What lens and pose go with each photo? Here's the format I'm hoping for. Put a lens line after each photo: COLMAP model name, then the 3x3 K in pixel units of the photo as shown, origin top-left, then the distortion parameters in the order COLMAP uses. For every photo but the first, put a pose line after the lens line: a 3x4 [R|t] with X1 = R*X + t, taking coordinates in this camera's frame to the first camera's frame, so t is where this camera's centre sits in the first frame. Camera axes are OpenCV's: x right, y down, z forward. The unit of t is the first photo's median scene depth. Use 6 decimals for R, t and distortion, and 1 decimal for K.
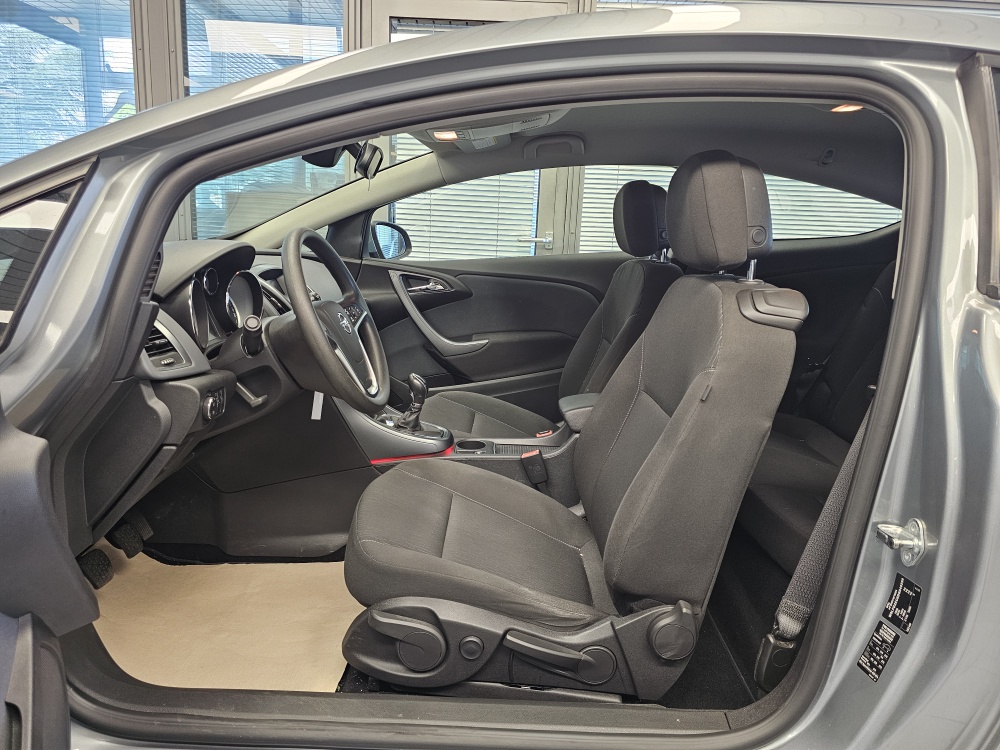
lens RADIAL K [[684.5, 0, 513.8], [0, 684.5, 359.7], [0, 0, 1]] dist [0.052461, -0.053846]
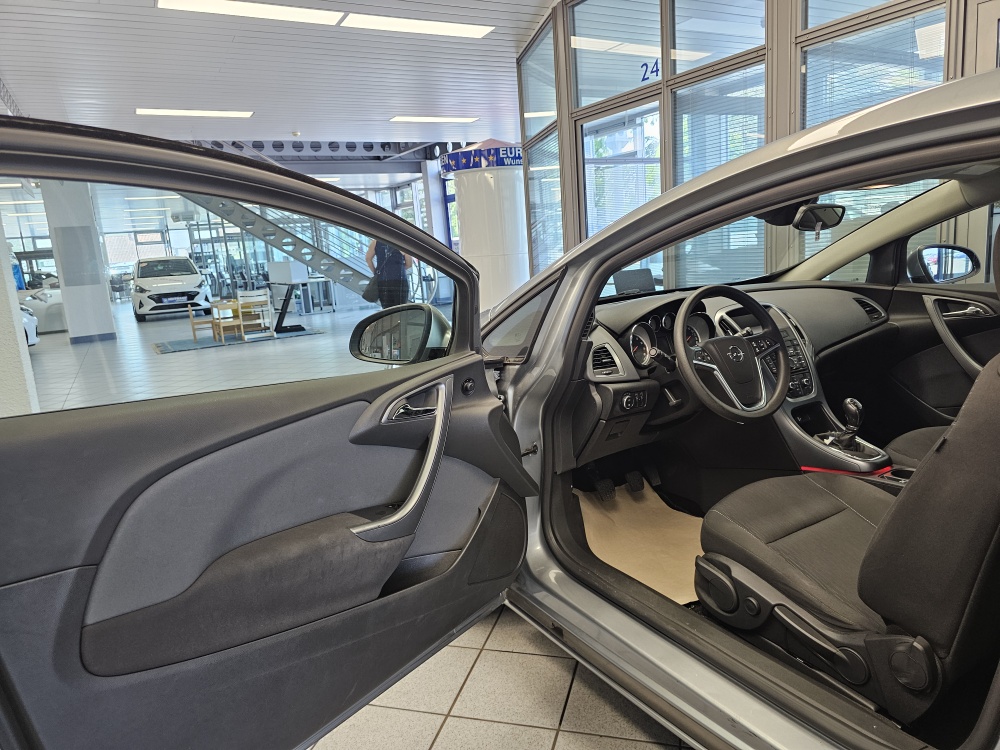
lens RADIAL K [[684.5, 0, 494.7], [0, 684.5, 376.6], [0, 0, 1]] dist [0.052461, -0.053846]
pose [[0.504379, 0.085789, -0.859210, 0.537582], [-0.064219, 0.996023, 0.061751, -0.048054], [0.861091, 0.024032, 0.507882, -0.073844]]
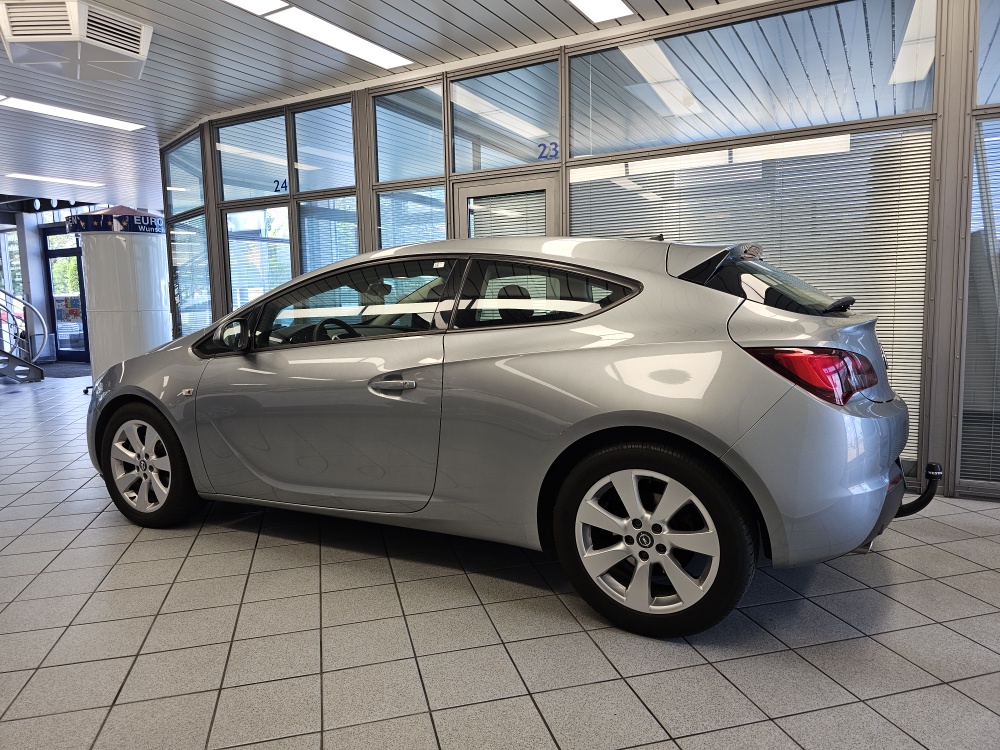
lens RADIAL K [[684.5, 0, 505.1], [0, 684.5, 366.6], [0, 0, 1]] dist [0.052461, -0.053846]
pose [[0.883849, -0.015796, -0.467505, 1.266699], [-0.024808, 0.996440, -0.080570, 0.165274], [0.467113, 0.082810, 0.880311, -0.872919]]
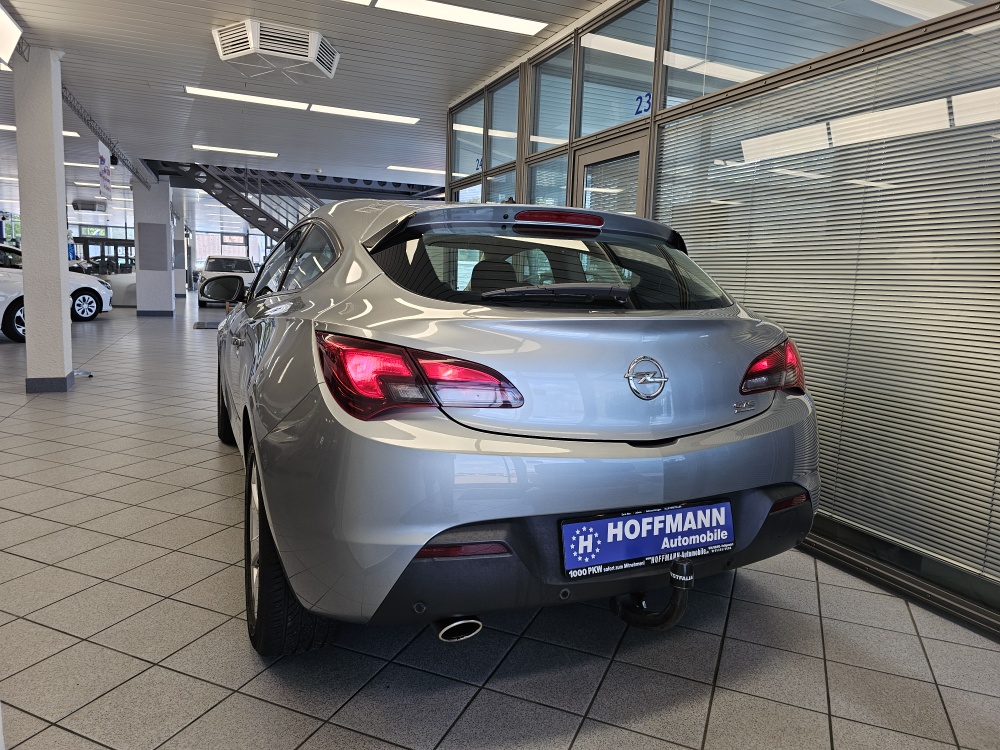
lens RADIAL K [[684.5, 0, 514.5], [0, 684.5, 366.4], [0, 0, 1]] dist [0.052461, -0.053846]
pose [[0.419151, 0.087661, -0.903675, 2.163735], [-0.183951, 0.982884, 0.010023, -0.005670], [0.889086, 0.162031, 0.428103, 0.366541]]
